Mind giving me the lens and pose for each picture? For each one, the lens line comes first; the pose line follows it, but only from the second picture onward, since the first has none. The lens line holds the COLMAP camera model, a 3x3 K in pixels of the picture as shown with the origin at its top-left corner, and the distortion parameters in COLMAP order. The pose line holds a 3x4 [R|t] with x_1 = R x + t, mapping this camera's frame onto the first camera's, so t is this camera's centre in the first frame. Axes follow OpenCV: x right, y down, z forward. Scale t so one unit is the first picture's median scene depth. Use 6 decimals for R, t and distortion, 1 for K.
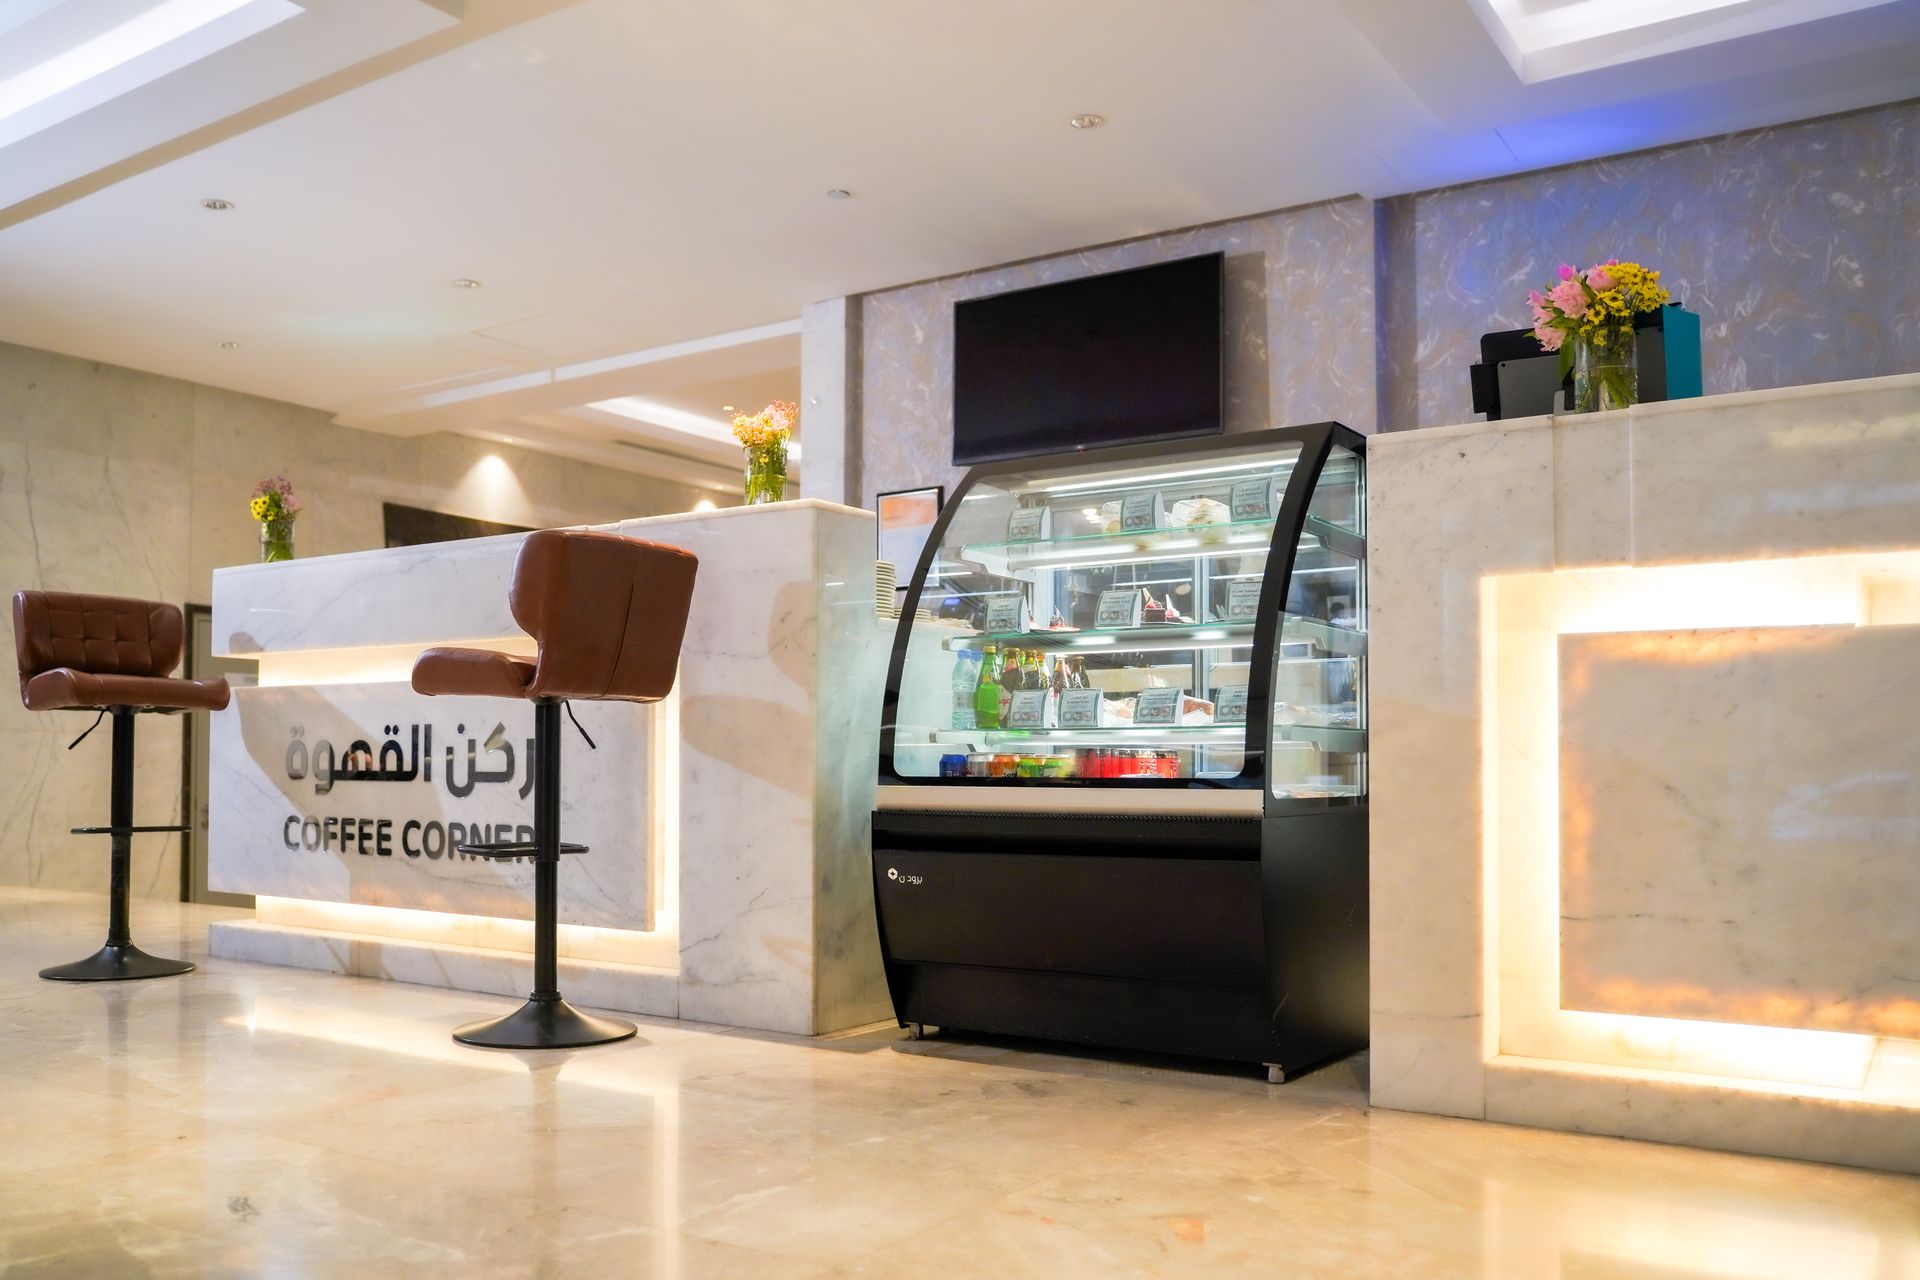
lens RADIAL K [[1503.1, 0, 961.1], [0, 1503.1, 757.7], [0, 0, 1]] dist [-0.000723, 0.002565]
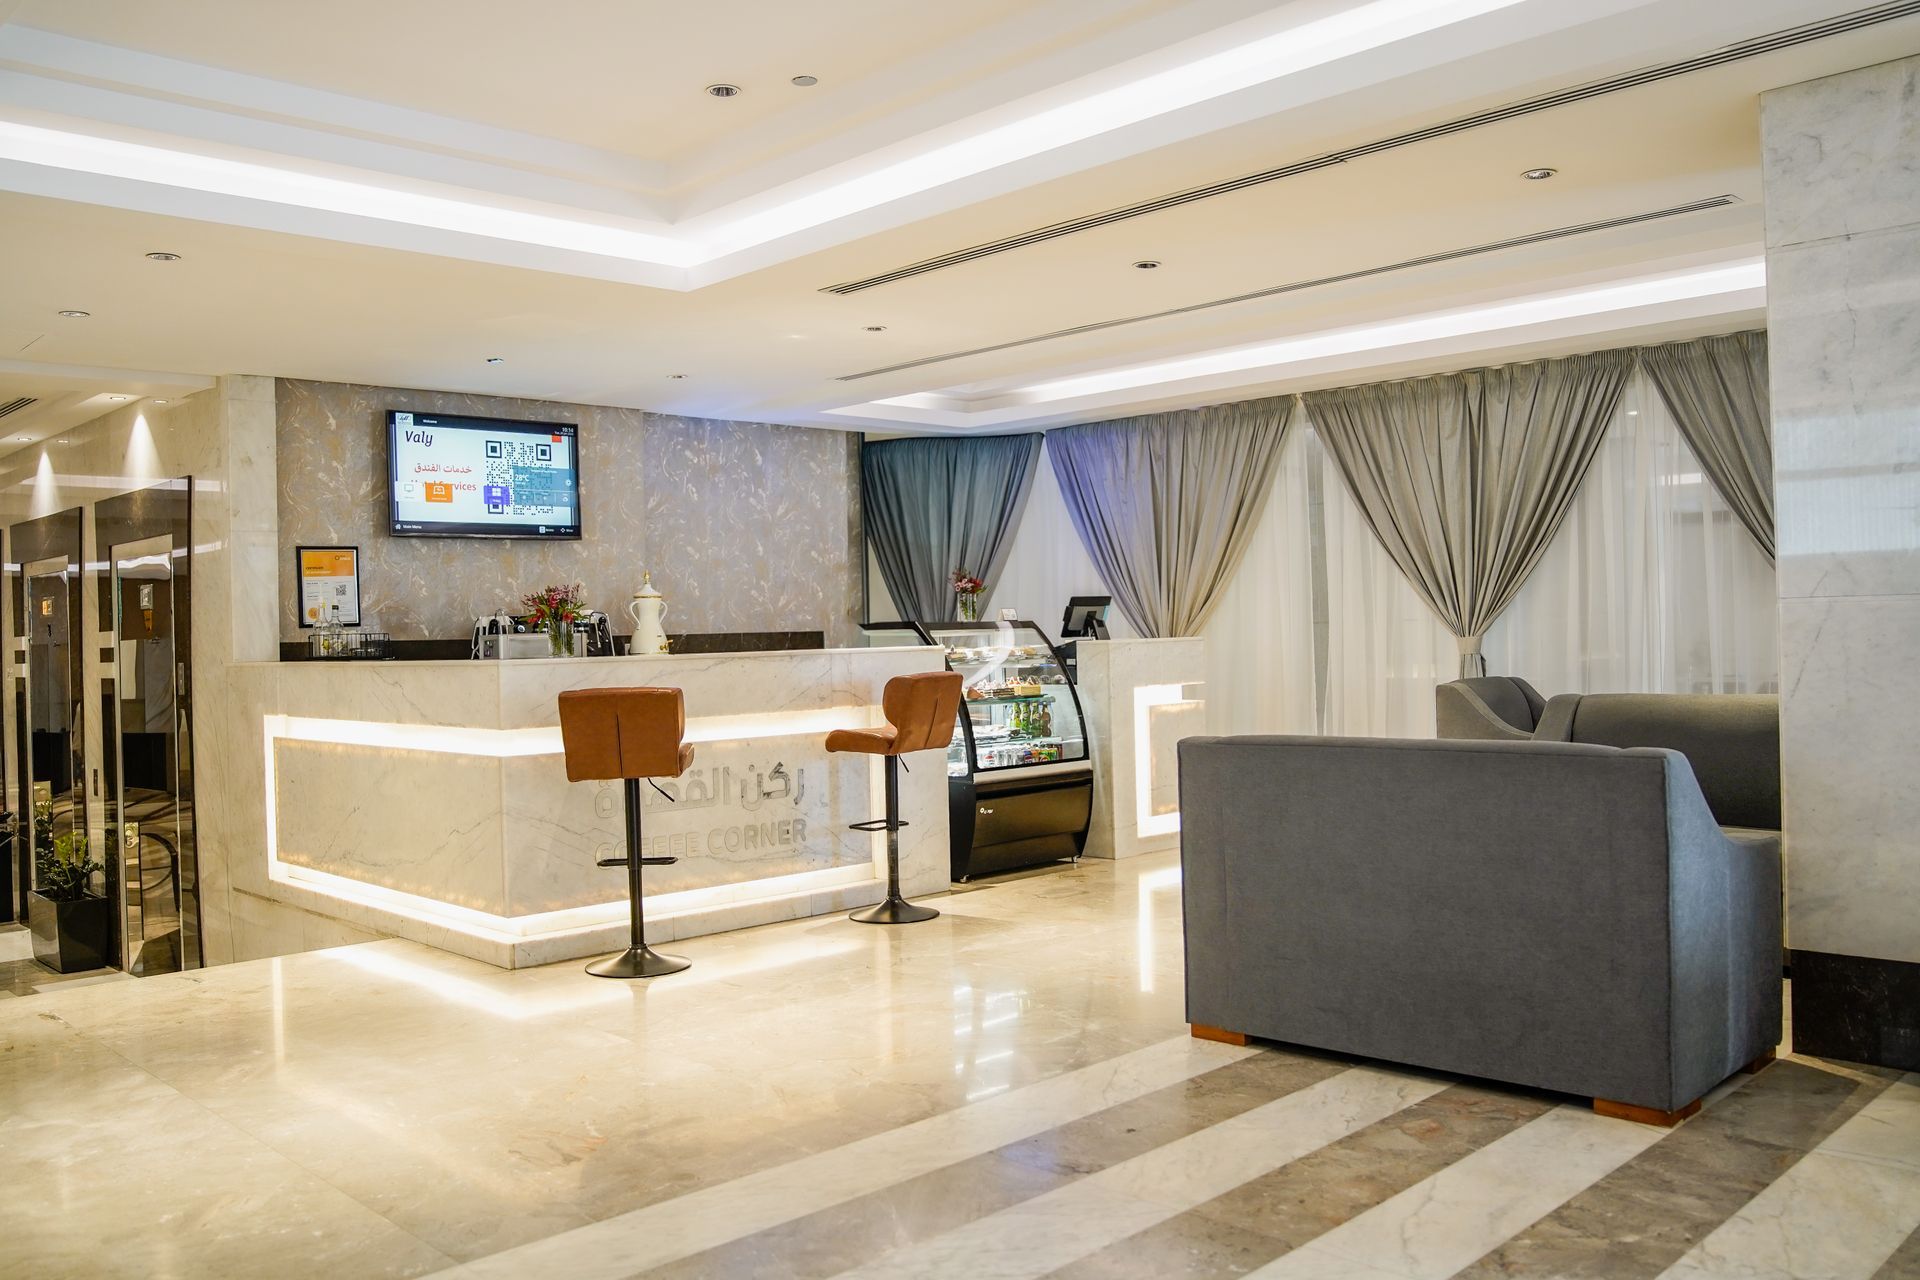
lens RADIAL K [[1586.6, 0, 960.0], [0, 1586.6, 640.0], [0, 0, 1]] dist [-0.067718, 0.009110]
pose [[0.218485, -0.008790, 0.975801, -1.906970], [0.030234, 0.999540, 0.002234, -0.151113], [-0.975372, 0.029014, 0.218650, 0.380098]]
